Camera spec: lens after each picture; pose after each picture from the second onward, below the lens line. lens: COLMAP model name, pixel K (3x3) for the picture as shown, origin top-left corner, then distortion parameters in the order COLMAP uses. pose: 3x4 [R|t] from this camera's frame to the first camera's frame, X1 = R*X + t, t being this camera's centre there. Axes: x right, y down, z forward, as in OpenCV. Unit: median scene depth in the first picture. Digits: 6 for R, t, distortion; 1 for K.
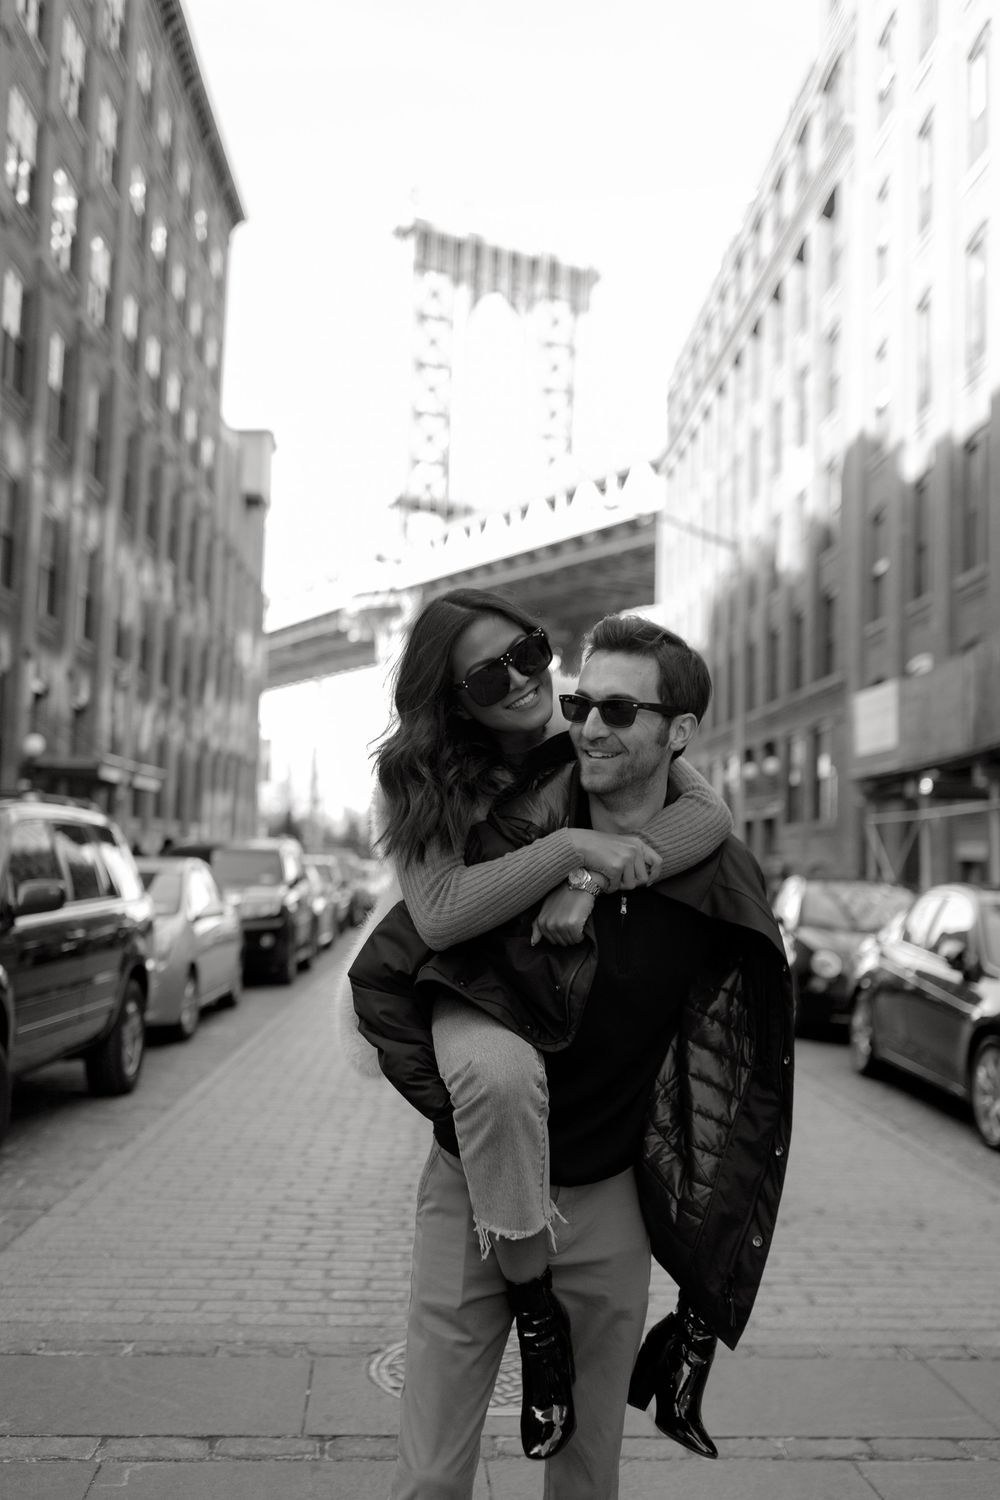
lens RADIAL K [[1360.4, 0, 500.0], [0, 1360.4, 750.0], [0, 0, 1]] dist [-0.007372, -0.000118]
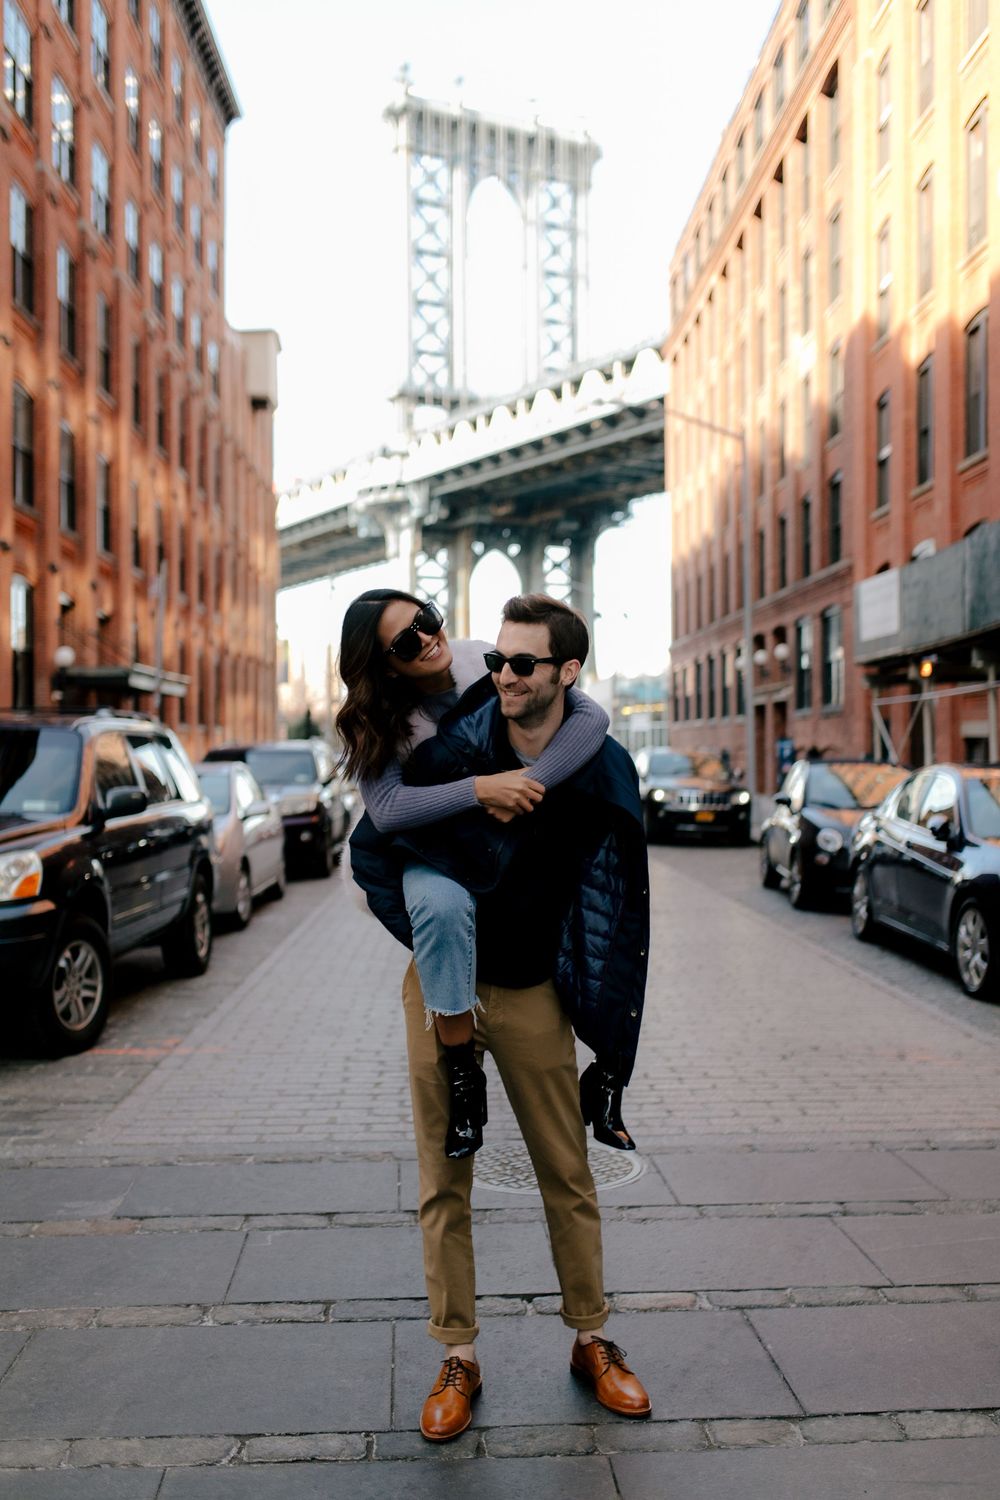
lens RADIAL K [[1360.4, 0, 500.0], [0, 1360.4, 750.0], [0, 0, 1]] dist [-0.007372, -0.000118]
pose [[0.999386, -0.033101, -0.011471, -0.002693], [0.033905, 0.996301, 0.078957, -0.003345], [0.008815, -0.079298, 0.996812, -0.030611]]
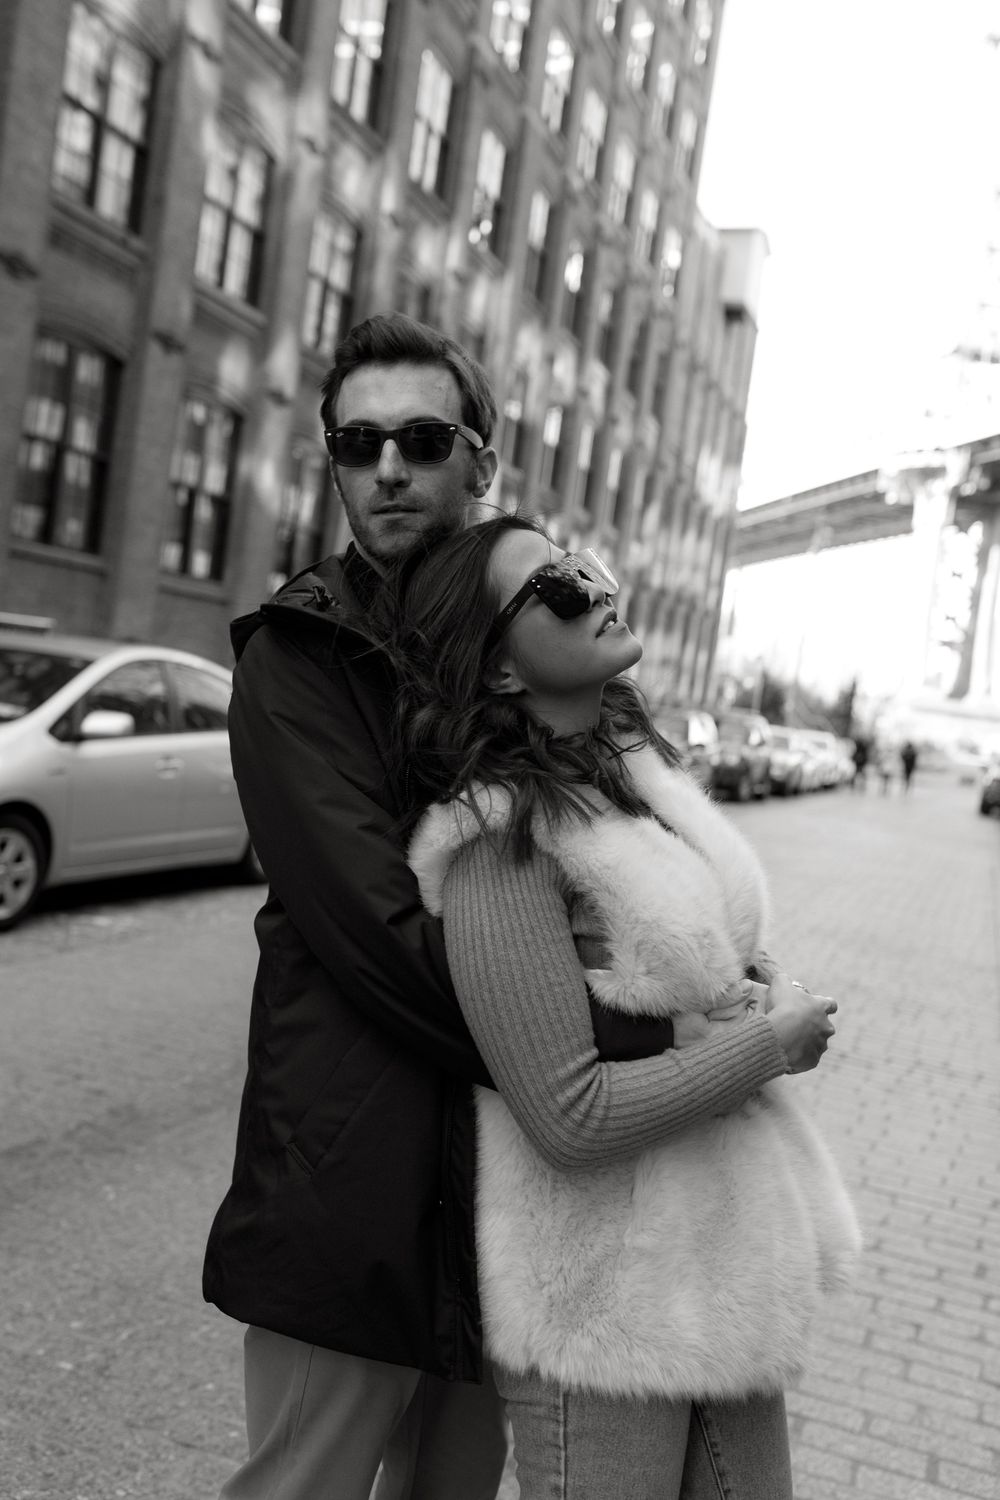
lens RADIAL K [[1330.8, 0, 500.0], [0, 1330.8, 750.0], [0, 0, 1]] dist [-0.008204, -0.001251]
pose [[0.917809, 0.112415, -0.380775, 0.073118], [-0.074451, 0.990795, 0.113056, 0.022001], [0.389979, -0.075414, 0.917730, 0.238131]]
